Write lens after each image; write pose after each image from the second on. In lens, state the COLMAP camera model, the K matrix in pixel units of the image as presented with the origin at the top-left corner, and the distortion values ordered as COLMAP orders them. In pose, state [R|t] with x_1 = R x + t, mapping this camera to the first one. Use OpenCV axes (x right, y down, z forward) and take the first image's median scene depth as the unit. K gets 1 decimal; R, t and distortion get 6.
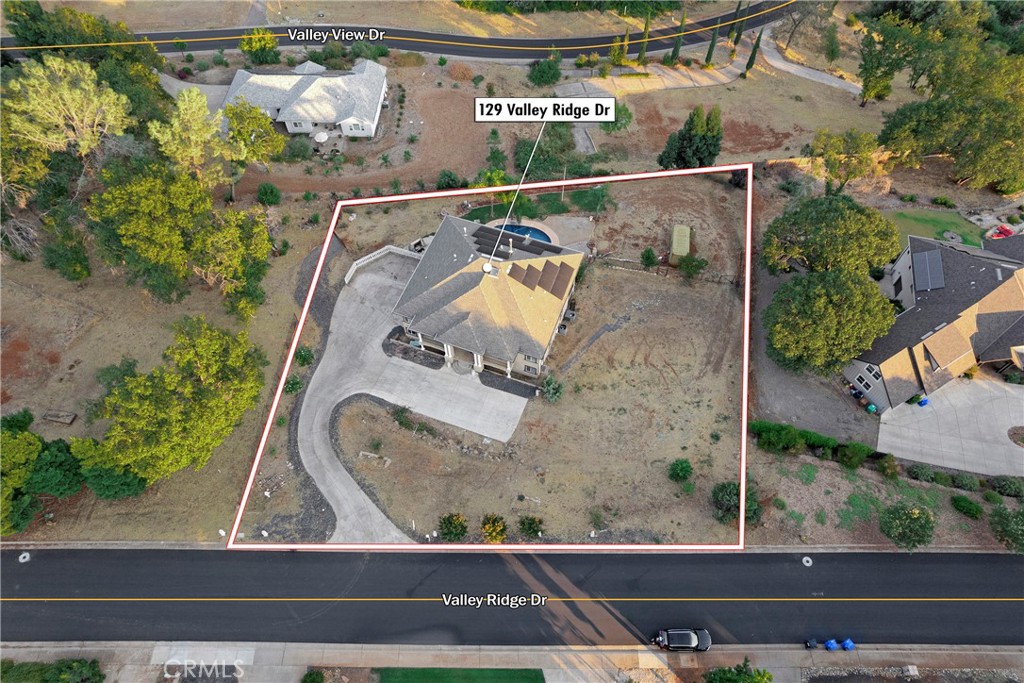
lens RADIAL K [[656.8, 0, 509.4], [0, 656.8, 338.9], [0, 0, 1]] dist [-0.071815, 0.064422]
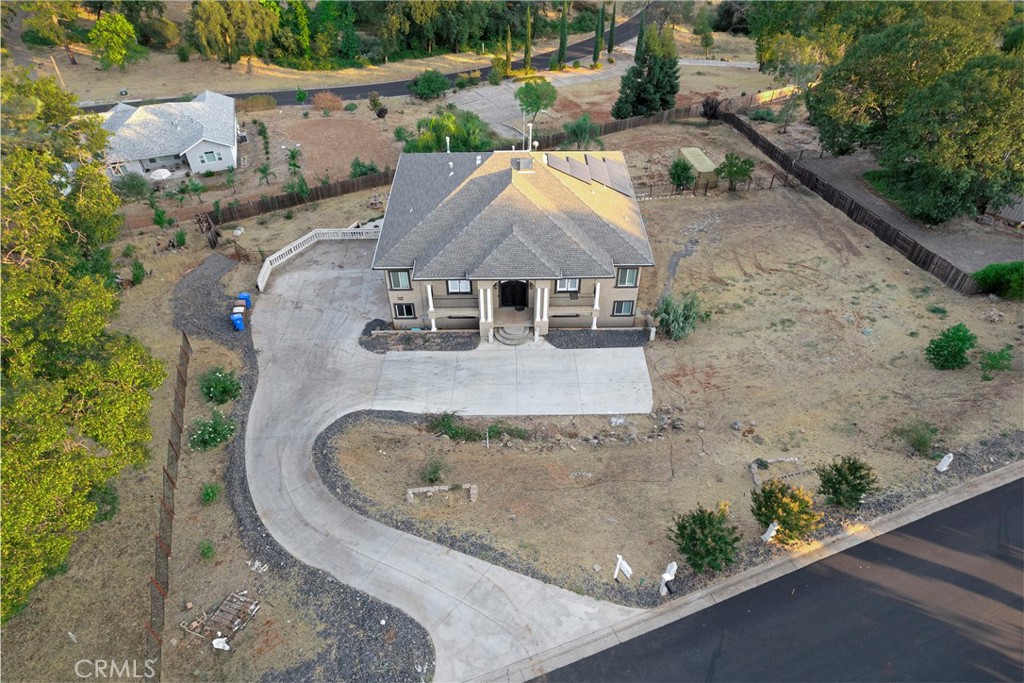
lens RADIAL K [[653.6, 0, 535.8], [0, 653.6, 343.0], [0, 0, 1]] dist [-0.055391, 0.000990]
pose [[0.930639, -0.243331, 0.273315, -0.221603], [0.300038, 0.934970, -0.189231, 0.171944], [-0.209496, 0.258110, 0.943128, 0.472541]]
